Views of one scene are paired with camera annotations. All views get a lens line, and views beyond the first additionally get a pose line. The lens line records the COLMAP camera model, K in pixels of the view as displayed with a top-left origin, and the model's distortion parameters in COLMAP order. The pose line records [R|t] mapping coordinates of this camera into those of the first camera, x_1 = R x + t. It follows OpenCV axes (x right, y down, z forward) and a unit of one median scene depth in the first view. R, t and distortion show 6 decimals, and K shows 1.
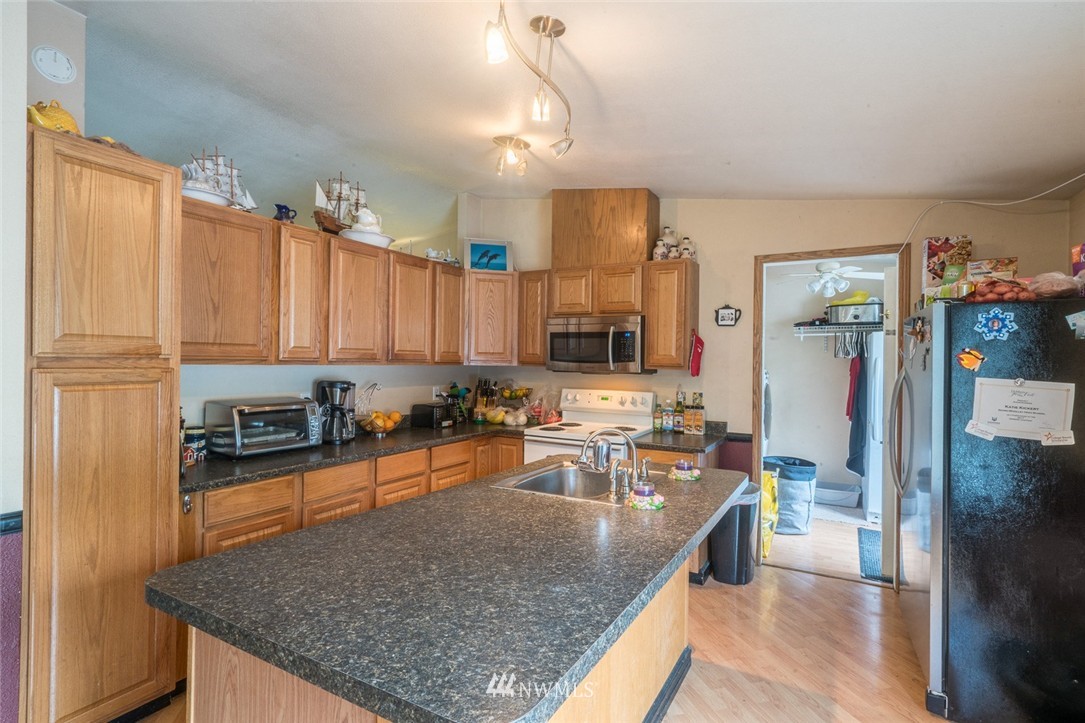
lens RADIAL K [[526.3, 0, 541.6], [0, 526.3, 362.2], [0, 0, 1]] dist [0.003842, 0.000068]
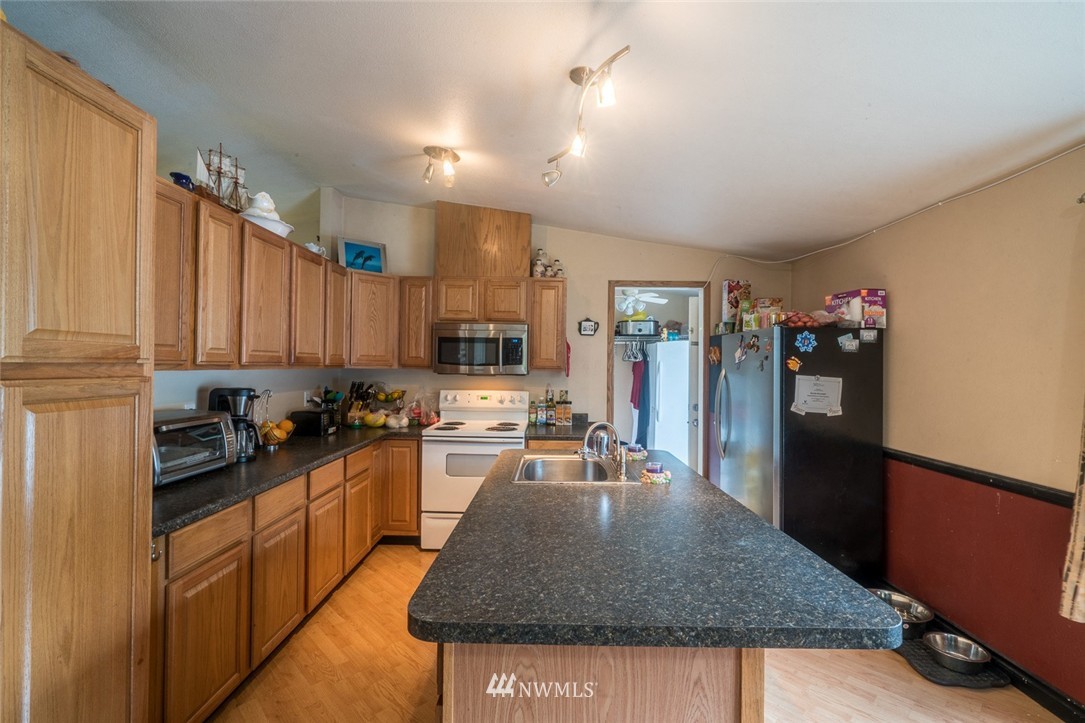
lens RADIAL K [[487.0, 0, 540.2], [0, 487.0, 362.6], [0, 0, 1]] dist [-0.004843, 0.002031]
pose [[0.874450, -0.000261, 0.485116, -0.451926], [0.000845, 0.999999, -0.000986, -0.006290], [-0.485115, 0.001272, 0.874449, 0.088749]]
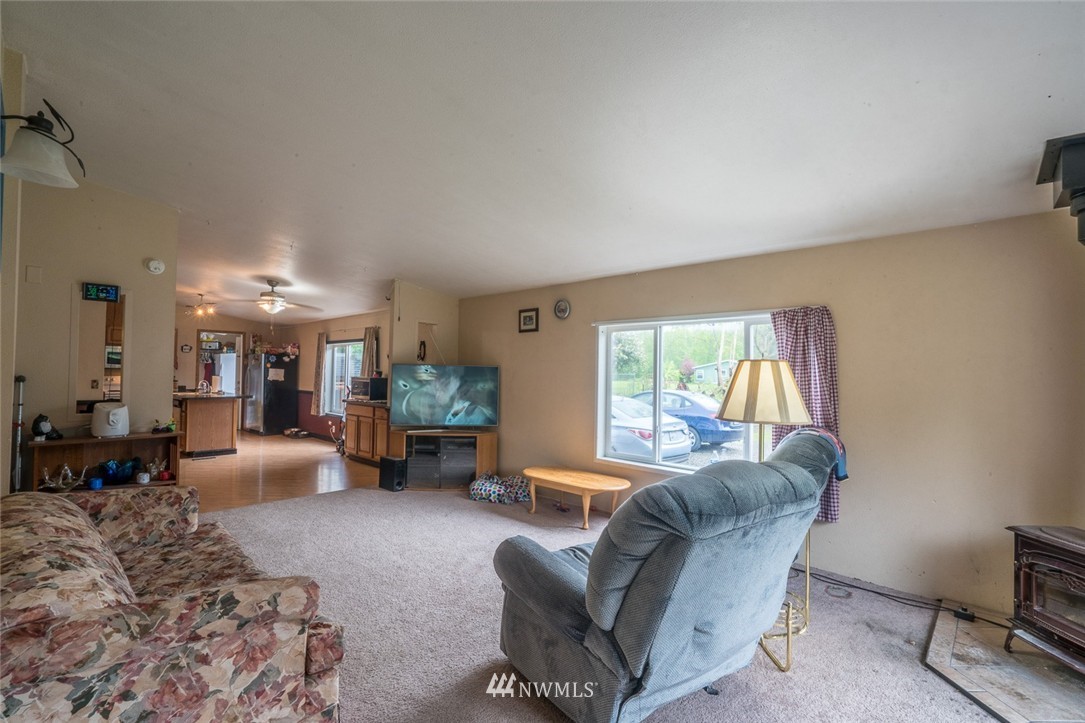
lens RADIAL K [[487.0, 0, 542.7], [0, 487.0, 363.5], [0, 0, 1]] dist [-0.004843, 0.002031]
pose [[0.238433, 0.007343, 0.971131, -2.659421], [-0.009434, 0.999942, -0.005245, -0.016696], [-0.971113, -0.007911, 0.238488, -2.300424]]
